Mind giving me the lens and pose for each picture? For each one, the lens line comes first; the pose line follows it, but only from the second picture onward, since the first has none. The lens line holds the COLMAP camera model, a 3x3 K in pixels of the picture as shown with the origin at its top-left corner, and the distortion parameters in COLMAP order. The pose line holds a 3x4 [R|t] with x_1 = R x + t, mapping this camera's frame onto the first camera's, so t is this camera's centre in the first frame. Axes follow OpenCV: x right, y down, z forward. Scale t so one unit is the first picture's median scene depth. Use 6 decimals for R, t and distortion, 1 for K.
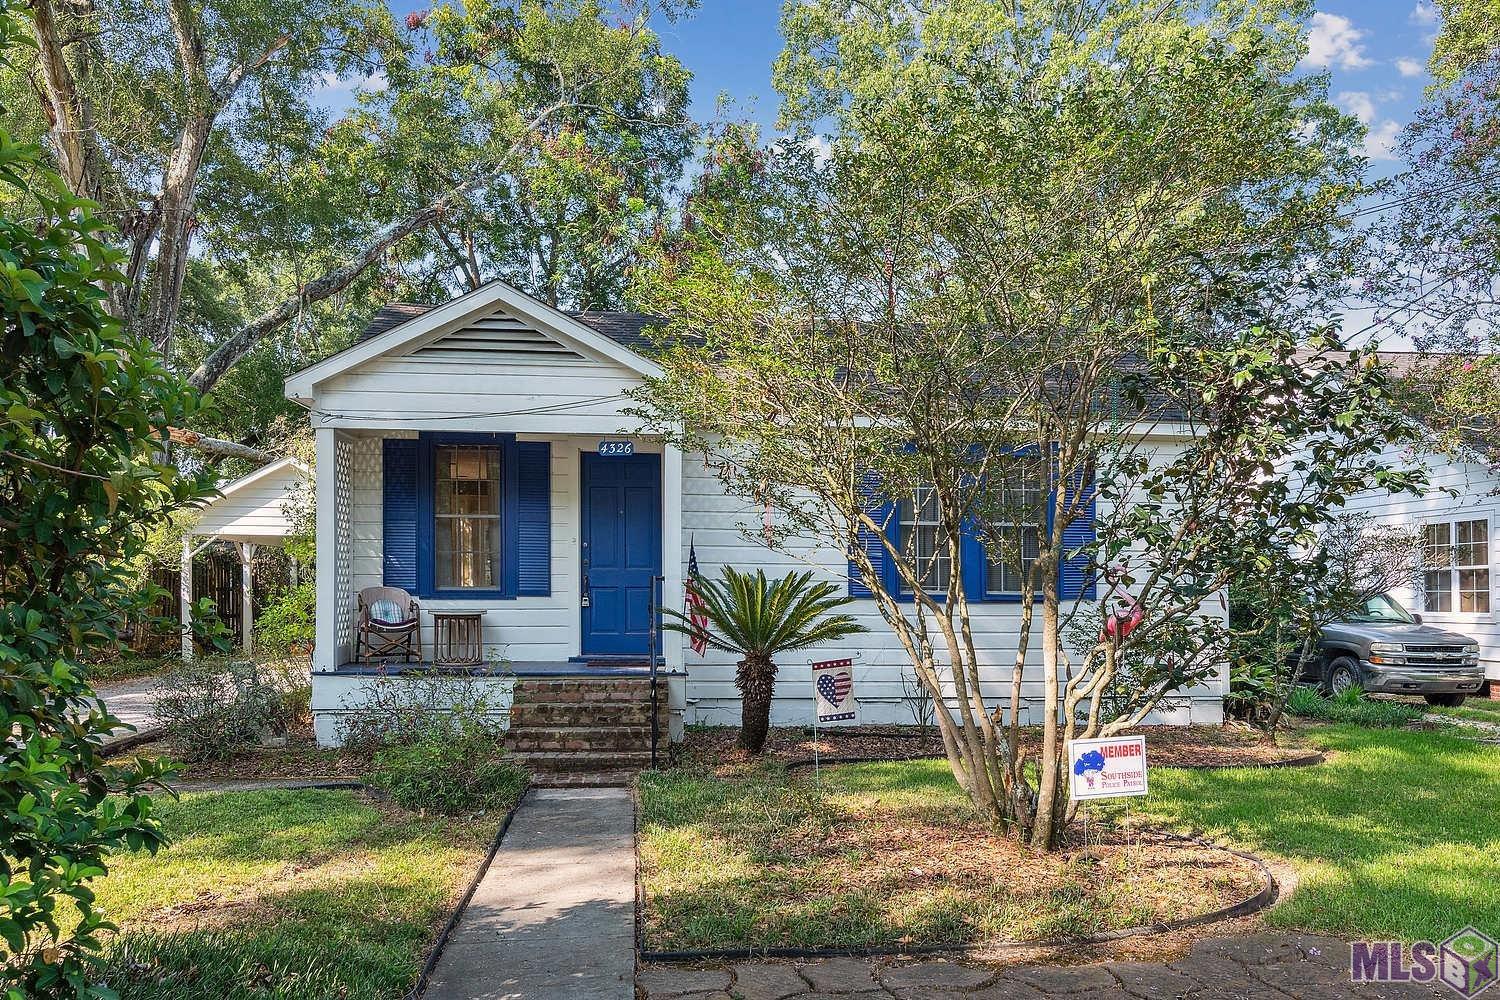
lens RADIAL K [[1083.0, 0, 750.0], [0, 1083.0, 500.0], [0, 0, 1]] dist [-0.004209, -0.001425]
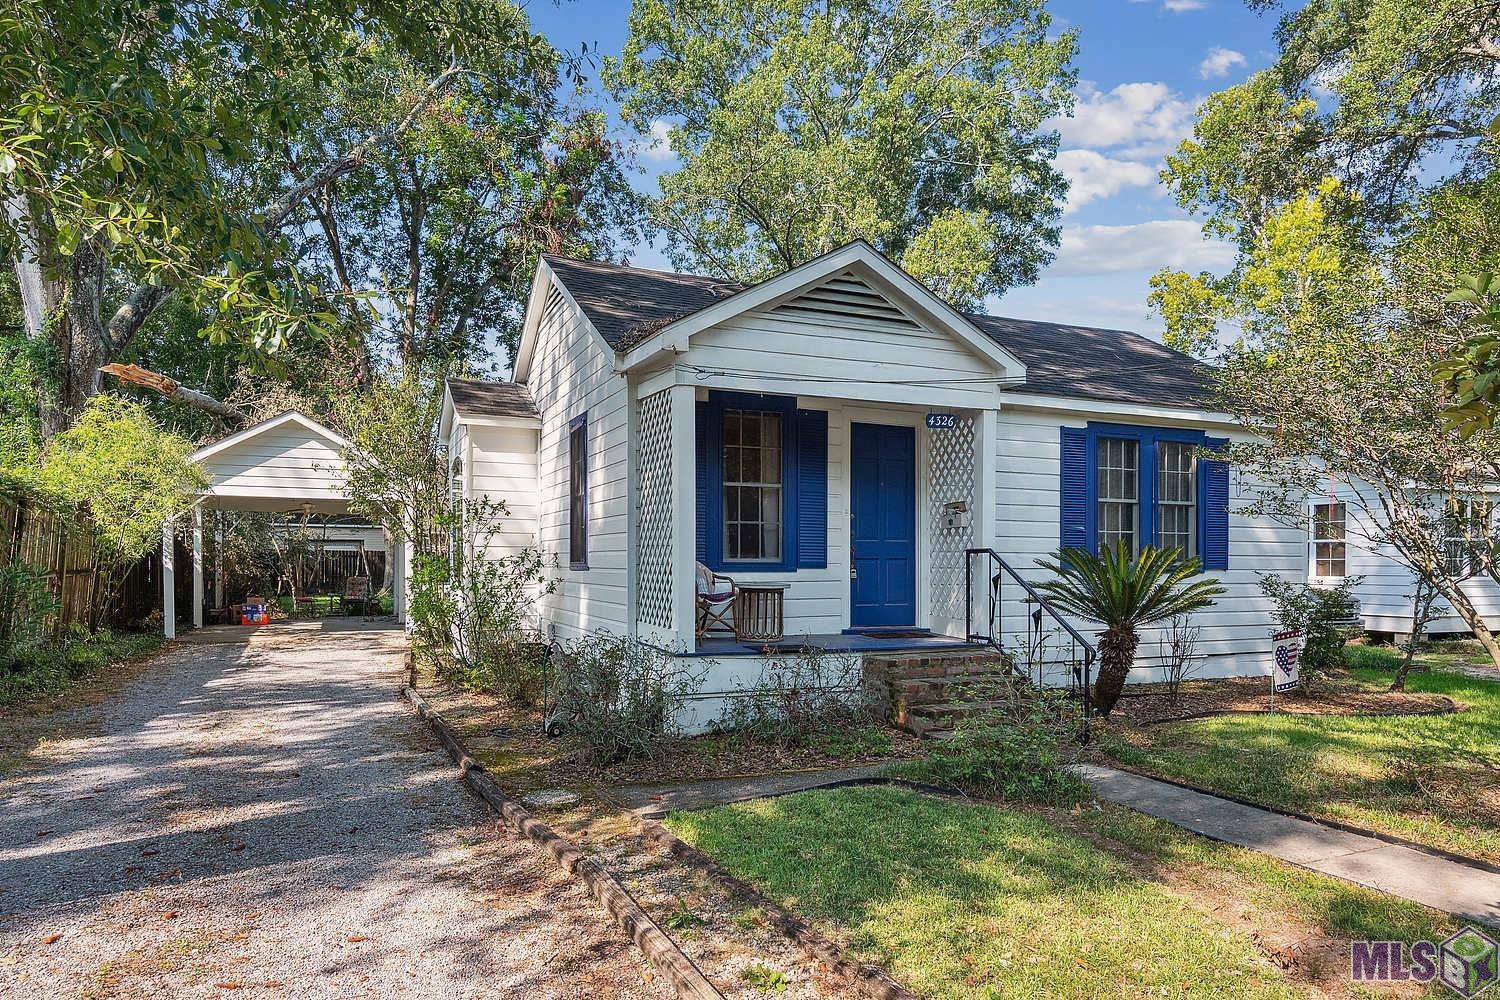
lens RADIAL K [[959.9, 0, 750.0], [0, 959.9, 500.0], [0, 0, 1]] dist [0.006774, 0.002113]
pose [[0.957526, 0.018180, 0.287773, -0.507432], [-0.026395, 0.999347, 0.024692, 0.007227], [-0.287136, -0.031239, 0.957380, 0.187405]]
